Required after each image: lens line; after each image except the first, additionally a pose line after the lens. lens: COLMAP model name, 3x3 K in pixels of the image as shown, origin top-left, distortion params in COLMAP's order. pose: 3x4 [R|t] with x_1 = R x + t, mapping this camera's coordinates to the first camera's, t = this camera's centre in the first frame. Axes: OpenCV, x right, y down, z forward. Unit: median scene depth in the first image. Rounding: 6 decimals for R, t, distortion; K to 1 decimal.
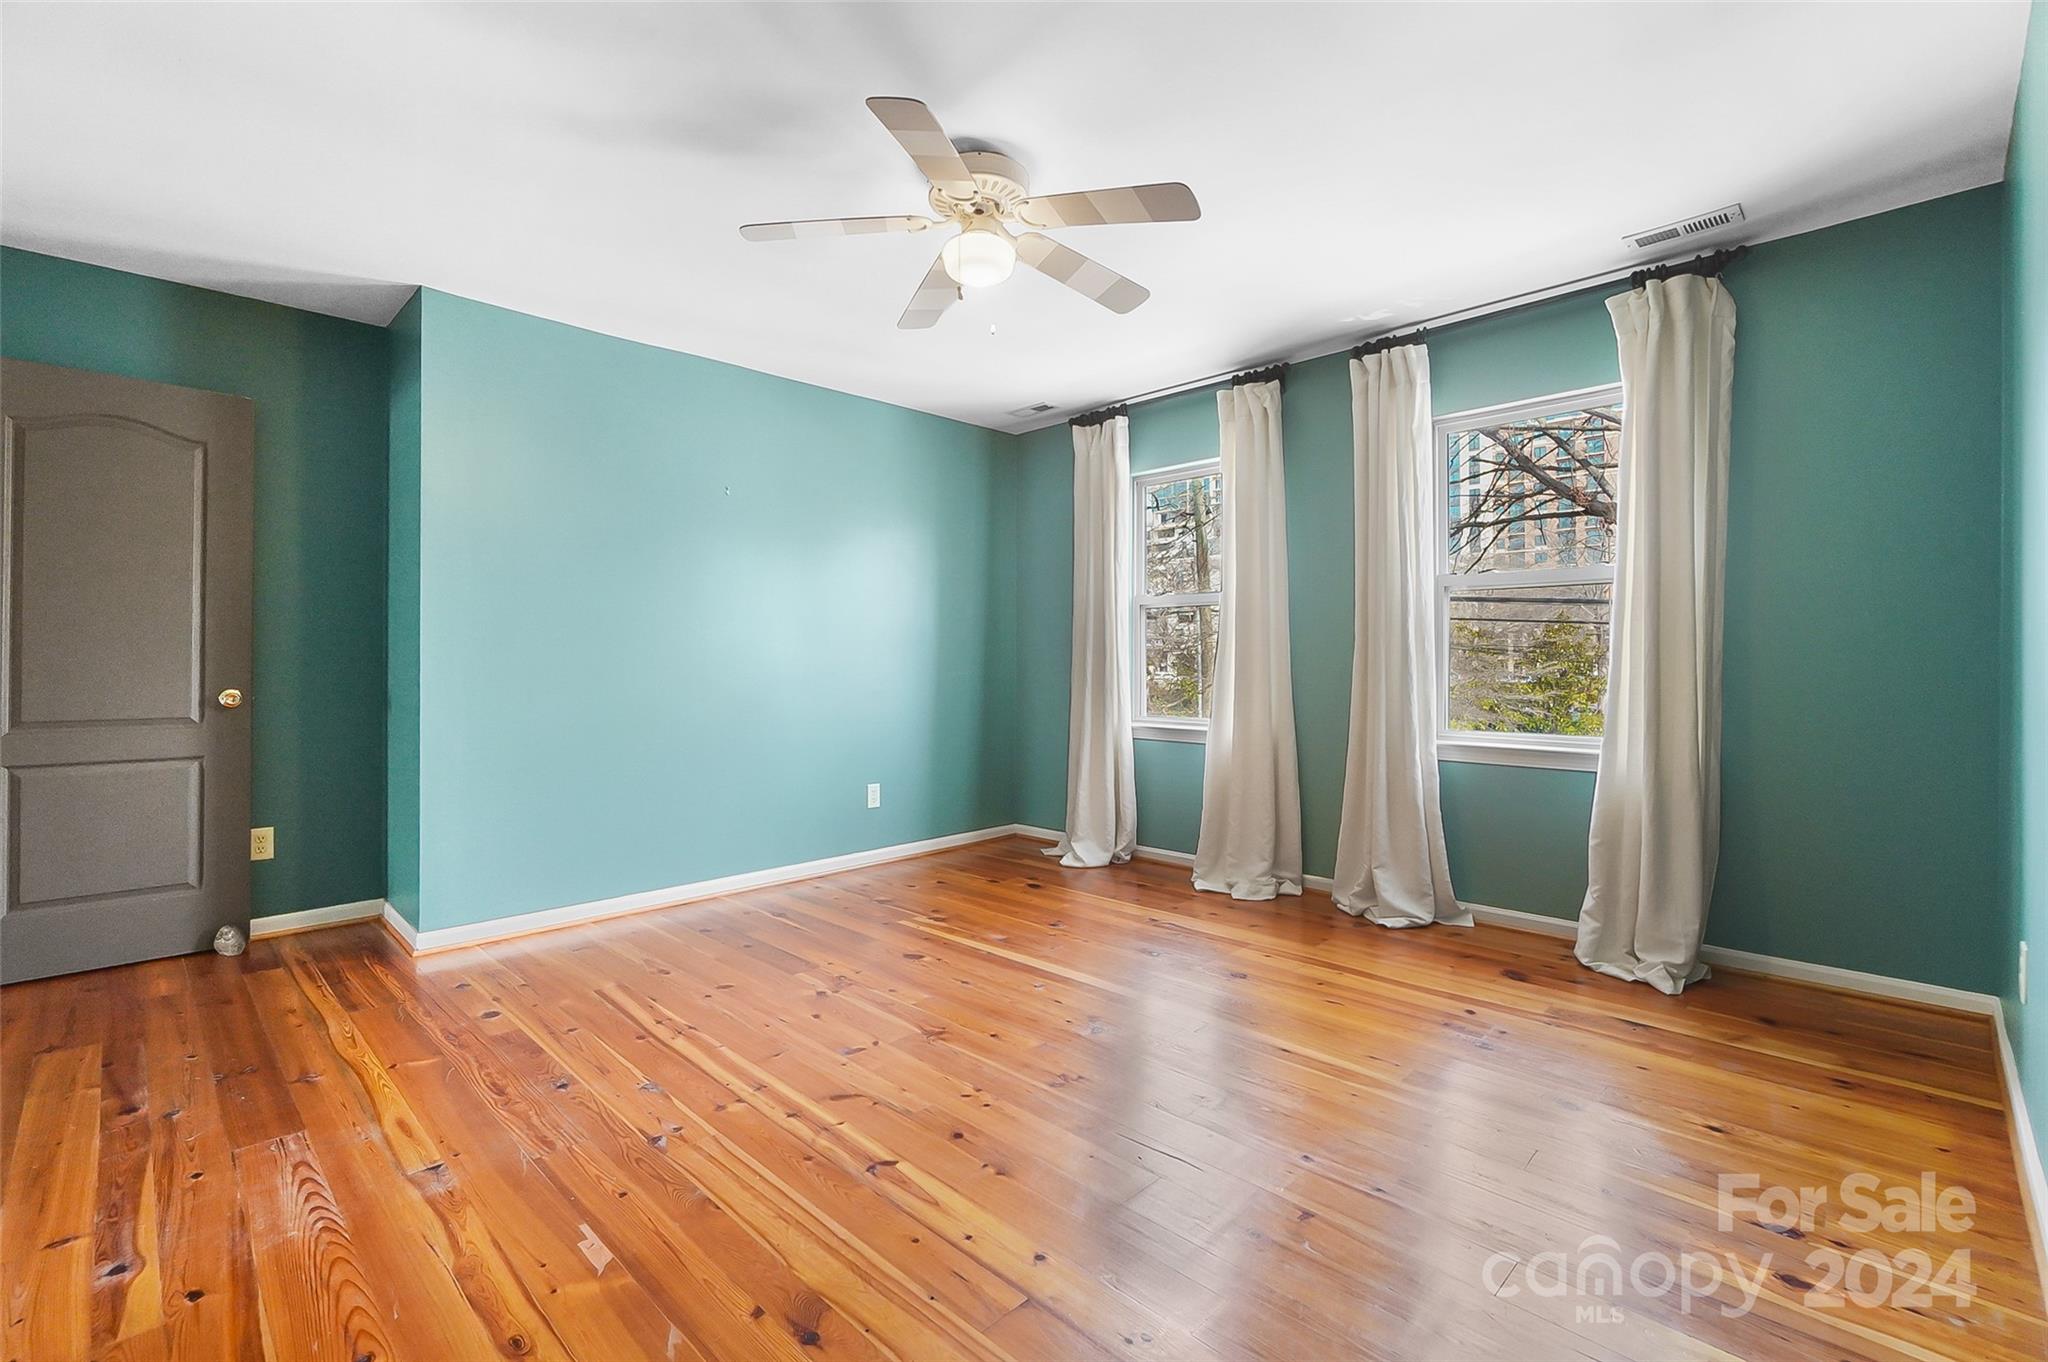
lens RADIAL K [[896.5, 0, 1012.7], [0, 896.5, 662.4], [0, 0, 1]] dist [-0.002624, 0.000497]
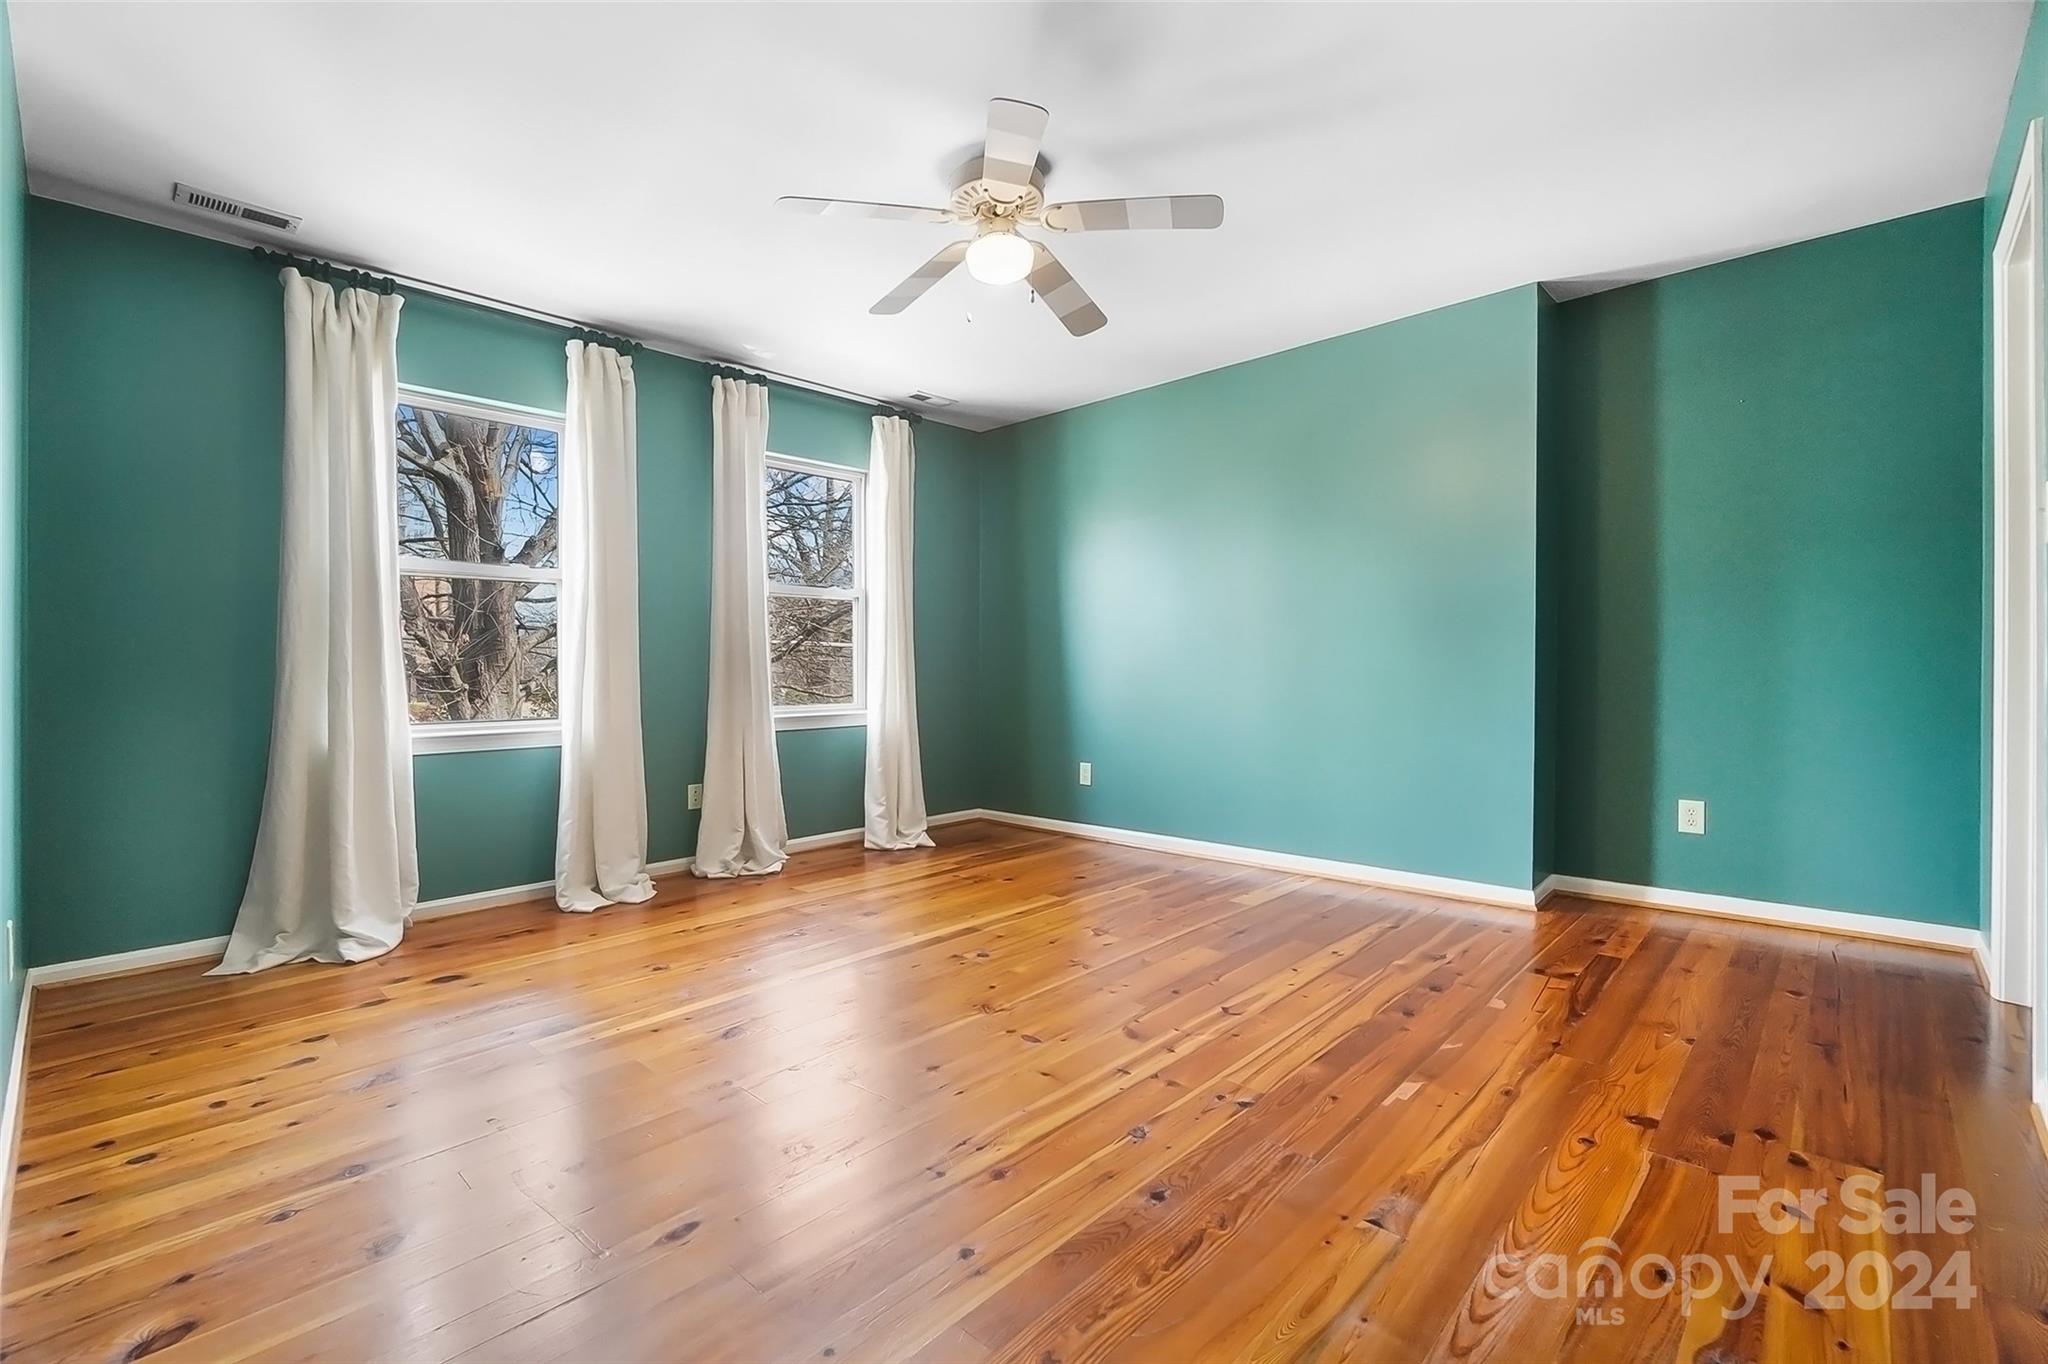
lens RADIAL K [[896.5, 0, 988.5], [0, 896.5, 685.7], [0, 0, 1]] dist [-0.002624, 0.000497]
pose [[-0.008746, -0.018505, 0.999791, -0.968828], [0.009273, 0.999784, 0.018586, 0.033362], [-0.999919, 0.009433, -0.008573, 0.902238]]
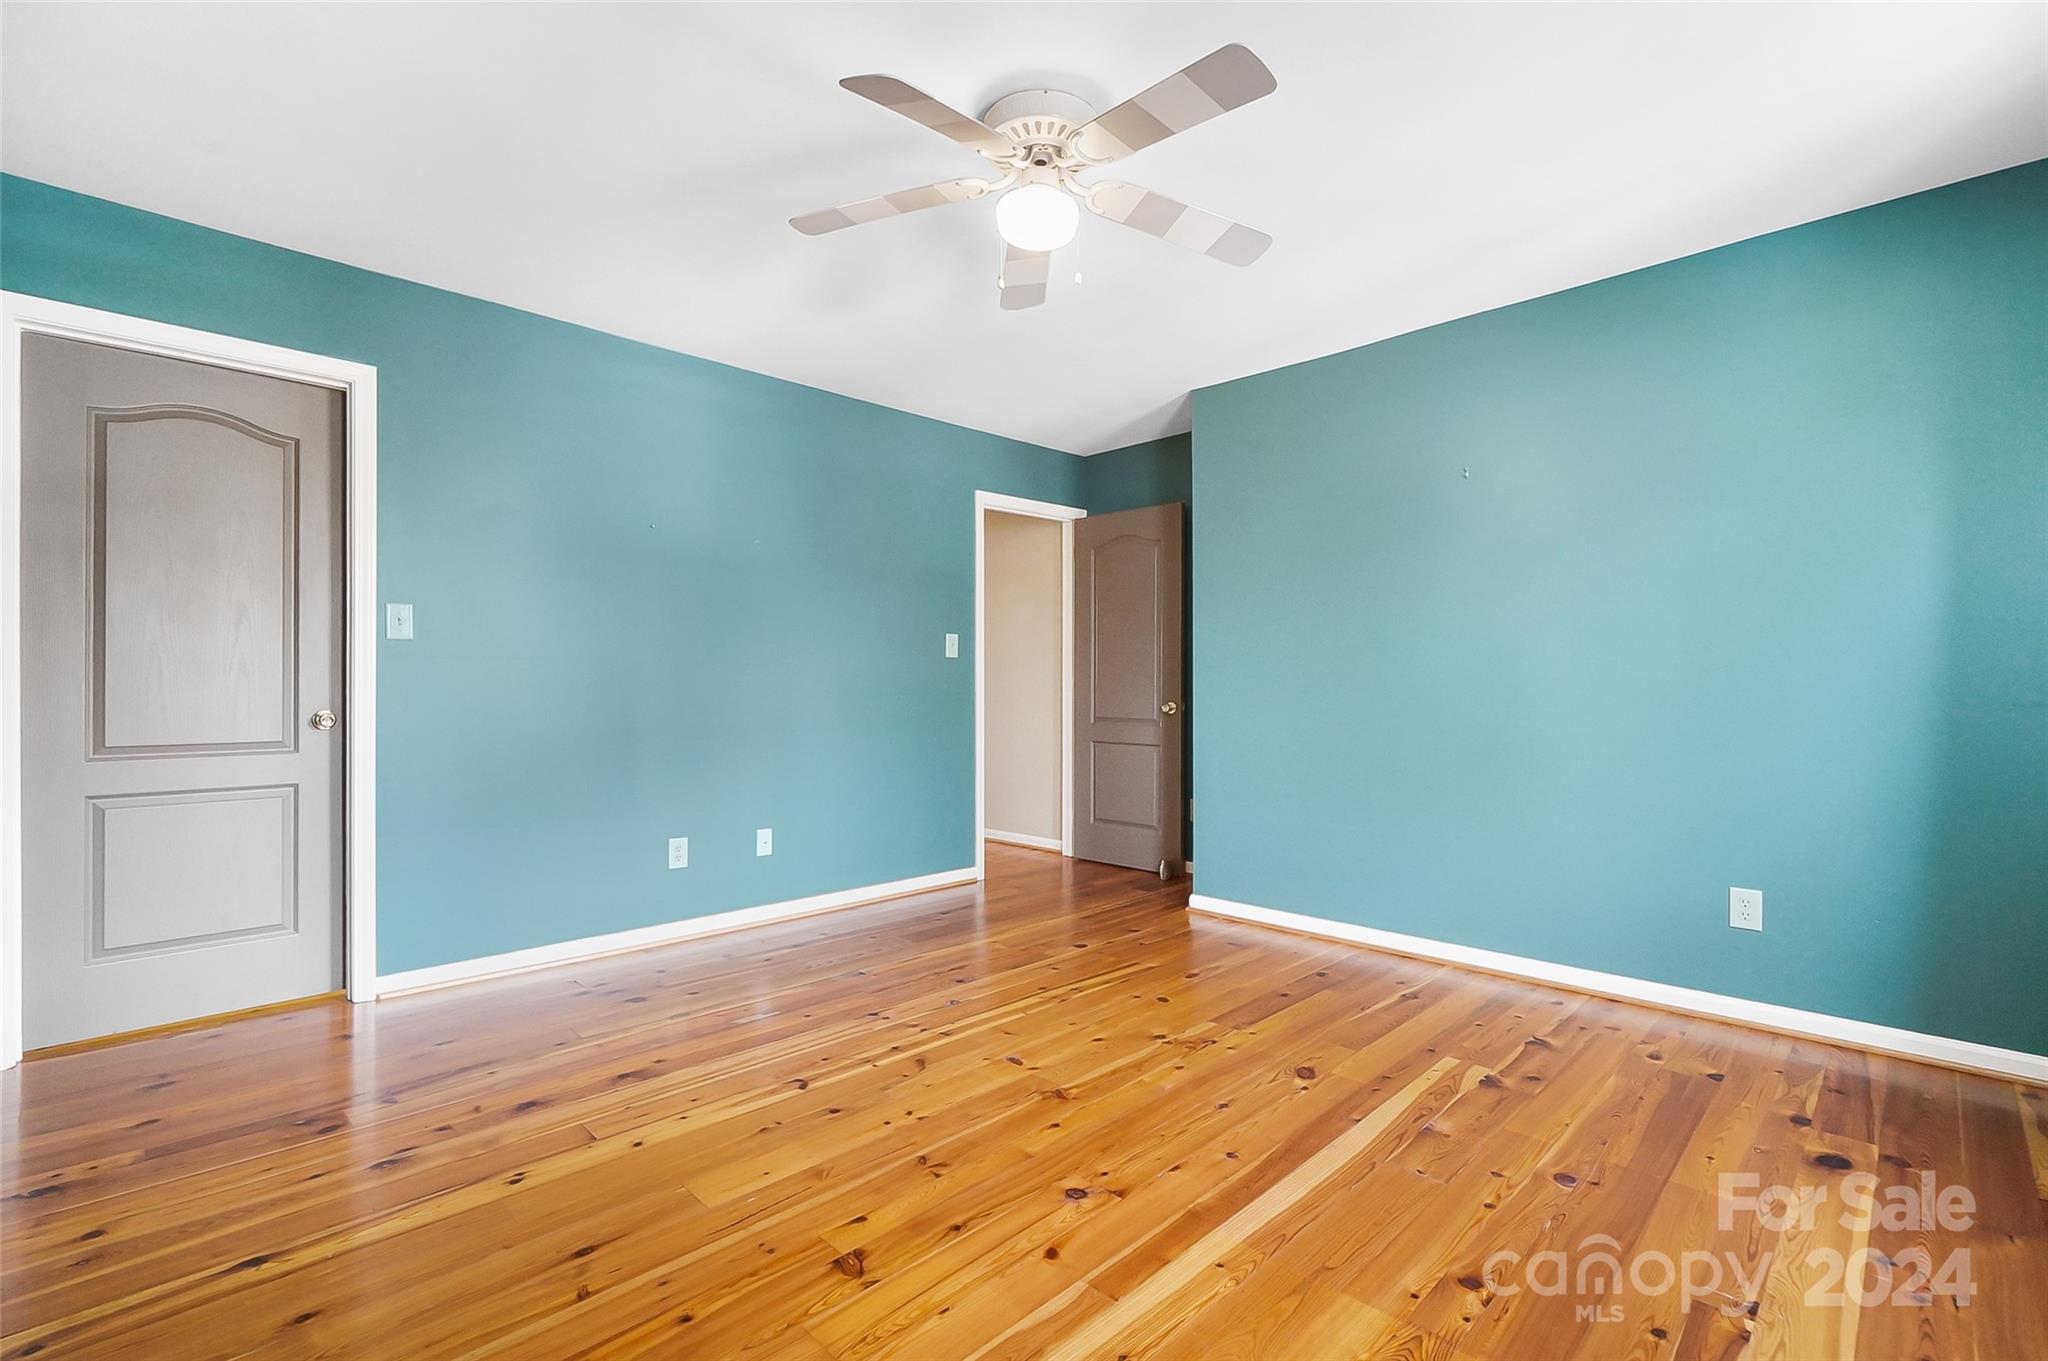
lens RADIAL K [[896.5, 0, 1015.8], [0, 896.5, 685.6], [0, 0, 1]] dist [-0.002624, 0.000497]
pose [[0.004595, -0.001682, -0.999988, 0.729826], [-0.004010, 0.999991, -0.001700, 0.004915], [0.999981, 0.004018, 0.004588, 0.854351]]
